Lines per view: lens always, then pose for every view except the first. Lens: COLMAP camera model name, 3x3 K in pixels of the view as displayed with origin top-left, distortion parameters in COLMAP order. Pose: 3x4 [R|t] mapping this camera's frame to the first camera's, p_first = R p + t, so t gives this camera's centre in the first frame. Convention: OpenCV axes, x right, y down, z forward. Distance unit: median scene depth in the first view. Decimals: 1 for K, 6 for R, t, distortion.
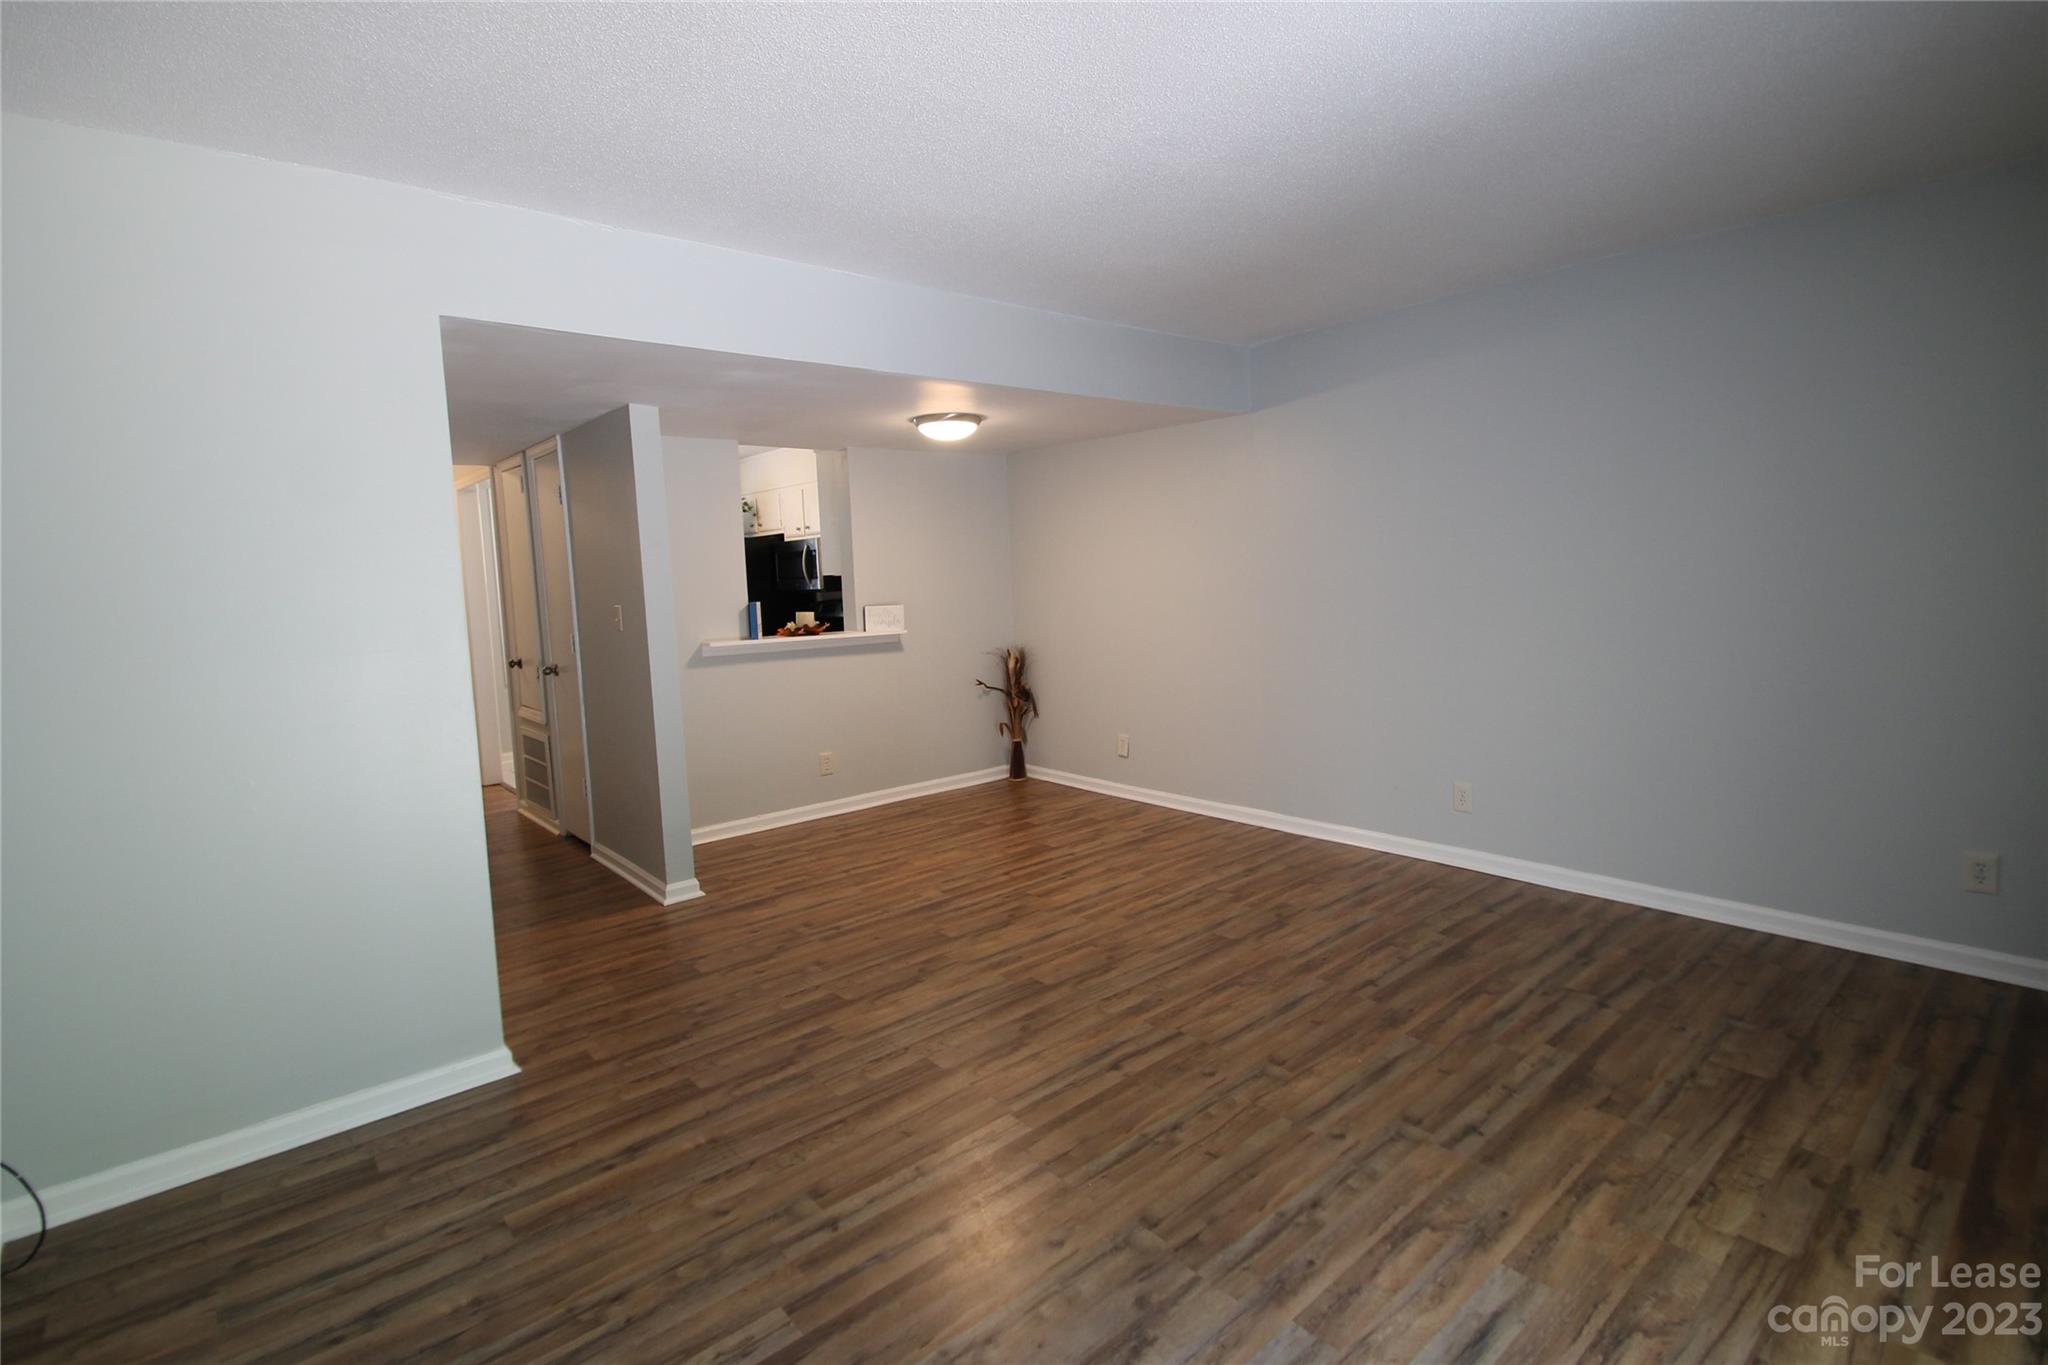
lens RADIAL K [[956.5, 0, 1010.4], [0, 956.5, 675.3], [0, 0, 1]] dist [0.009211, -0.014486]
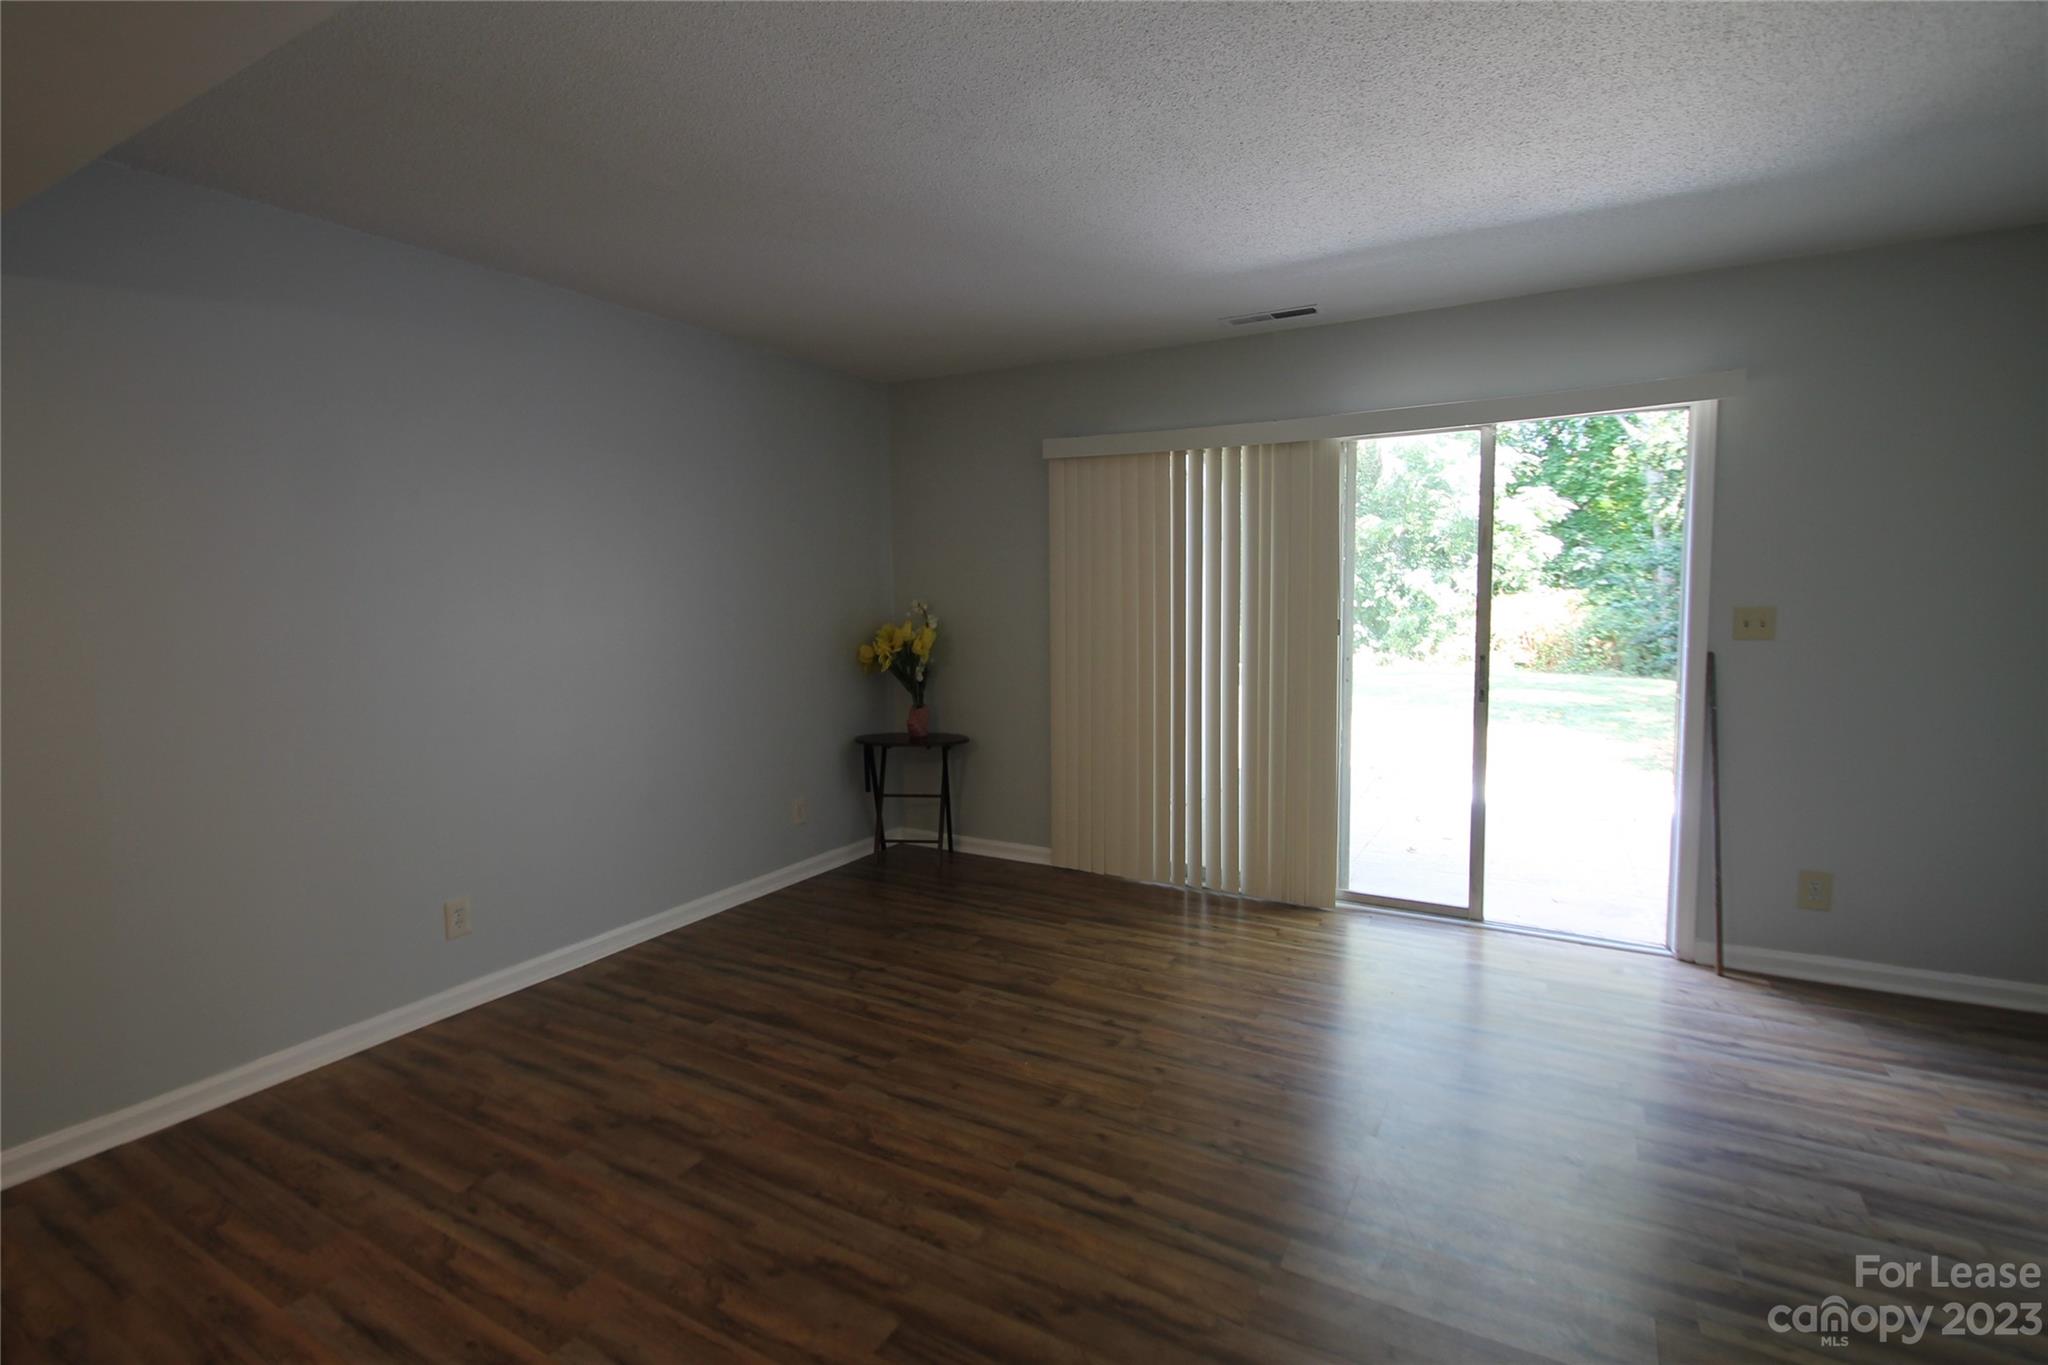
lens RADIAL K [[956.5, 0, 1025.3], [0, 956.5, 673.1], [0, 0, 1]] dist [0.009211, -0.014486]
pose [[-0.352701, -0.038577, 0.934941, -0.450954], [0.122758, 0.988607, 0.087101, -0.086171], [-0.927649, 0.145492, -0.343947, 0.966318]]
